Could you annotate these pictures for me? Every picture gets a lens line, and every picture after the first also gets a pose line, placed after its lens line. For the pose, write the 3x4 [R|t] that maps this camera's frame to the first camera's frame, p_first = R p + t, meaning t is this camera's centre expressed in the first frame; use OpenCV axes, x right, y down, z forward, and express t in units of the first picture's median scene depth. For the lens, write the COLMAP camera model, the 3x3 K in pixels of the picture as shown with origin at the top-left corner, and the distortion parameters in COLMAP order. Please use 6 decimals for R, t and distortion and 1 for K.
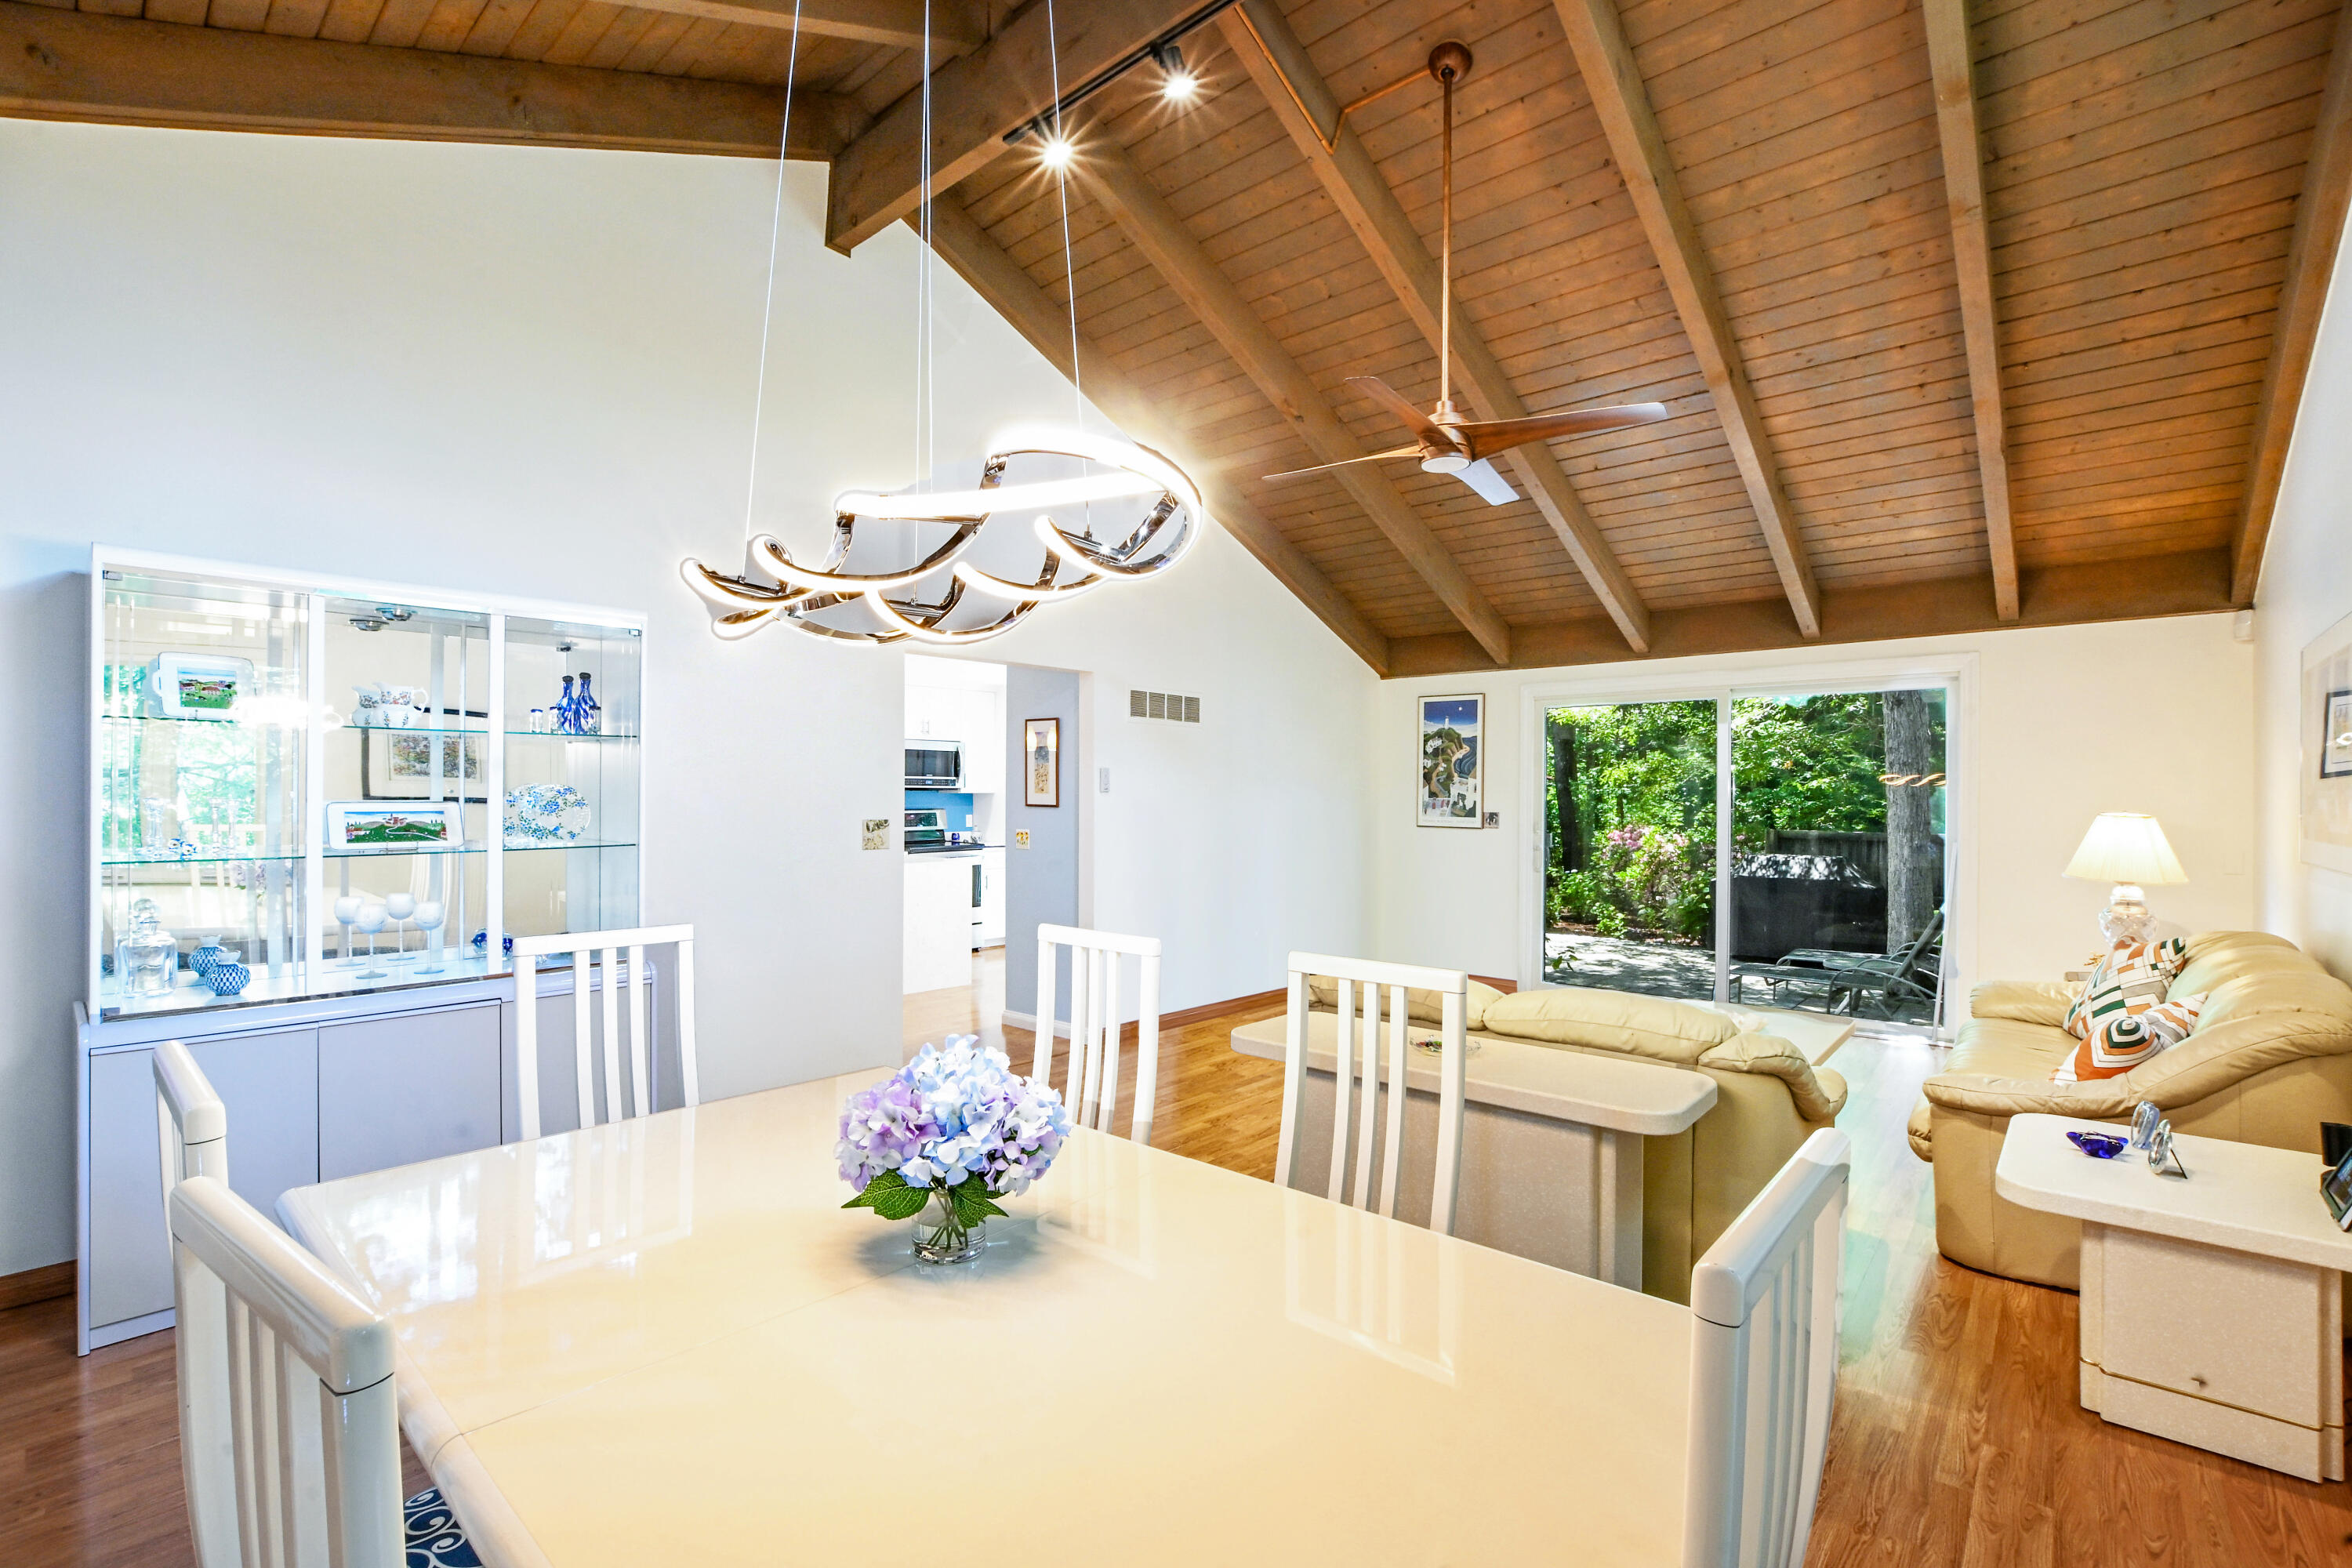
lens RADIAL K [[1033.2, 0, 1183.5], [0, 1033.2, 787.3], [0, 0, 1]] dist [-0.013536, 0.000687]
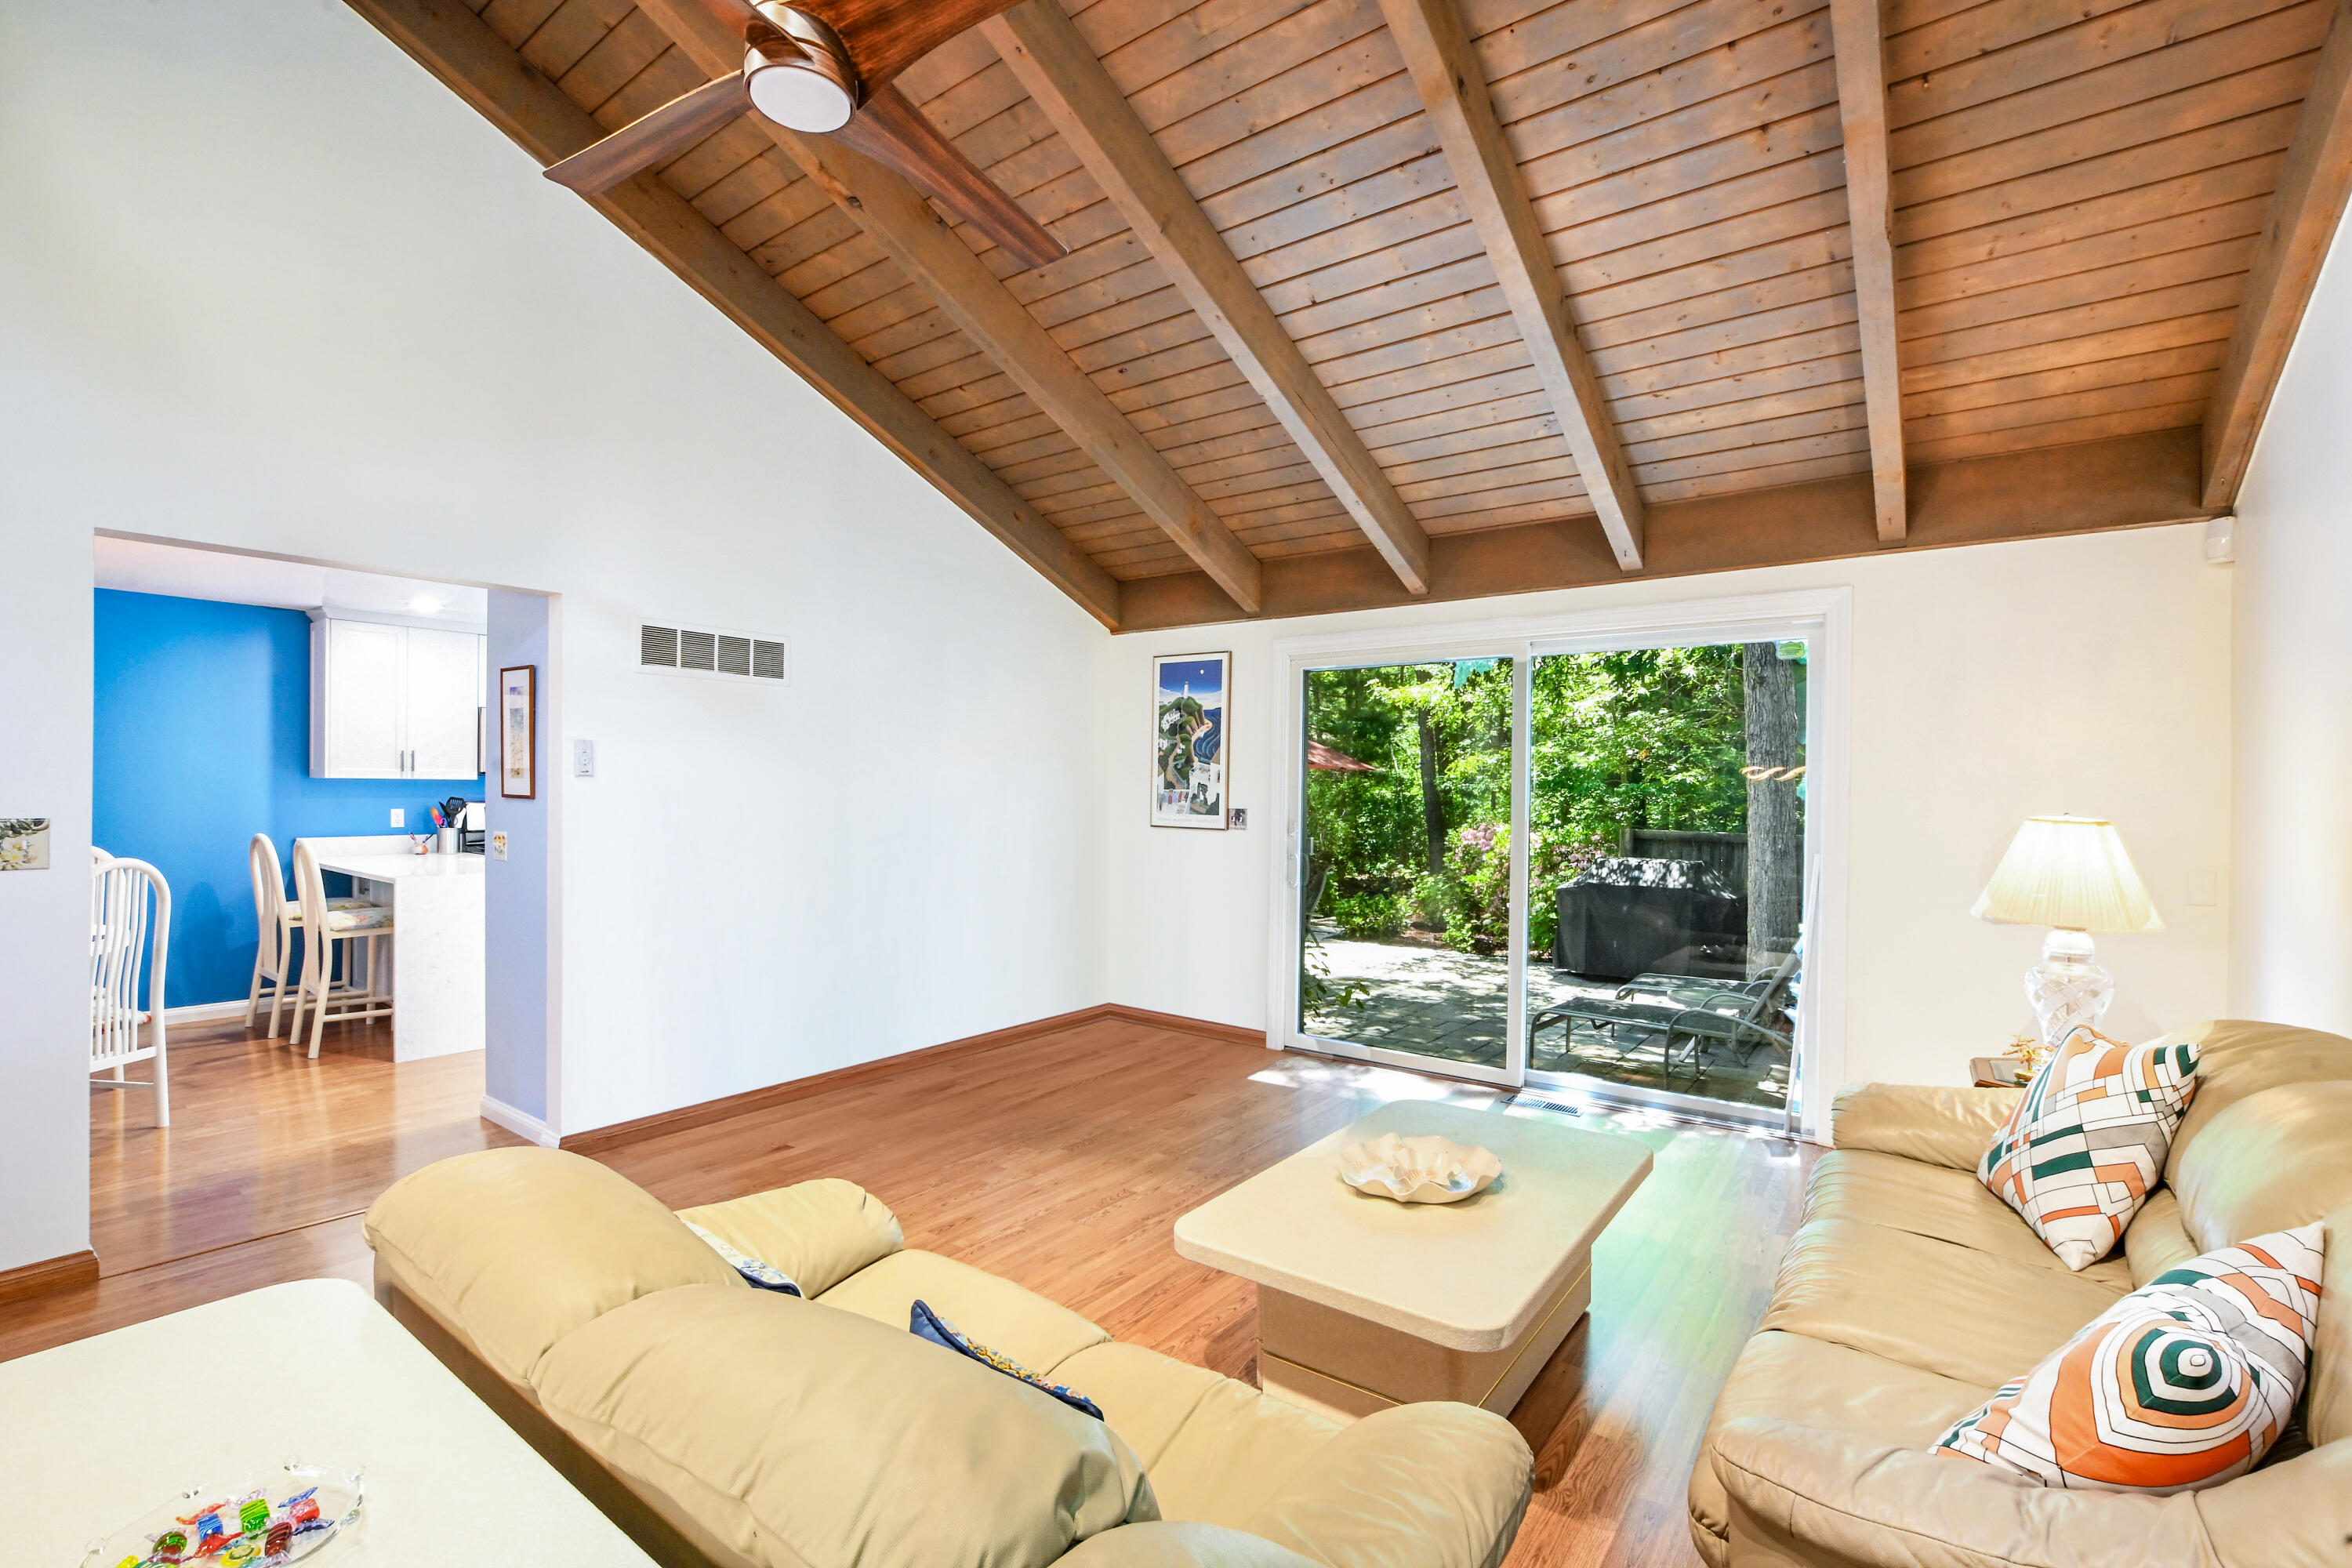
lens RADIAL K [[1033.2, 0, 1171.1], [0, 1033.2, 786.0], [0, 0, 1]] dist [-0.013536, 0.000687]
pose [[0.997258, 0.005882, 0.073764, 0.240782], [-0.006234, 0.999970, 0.004540, 0.005316], [-0.073735, -0.004988, 0.997265, 0.306882]]
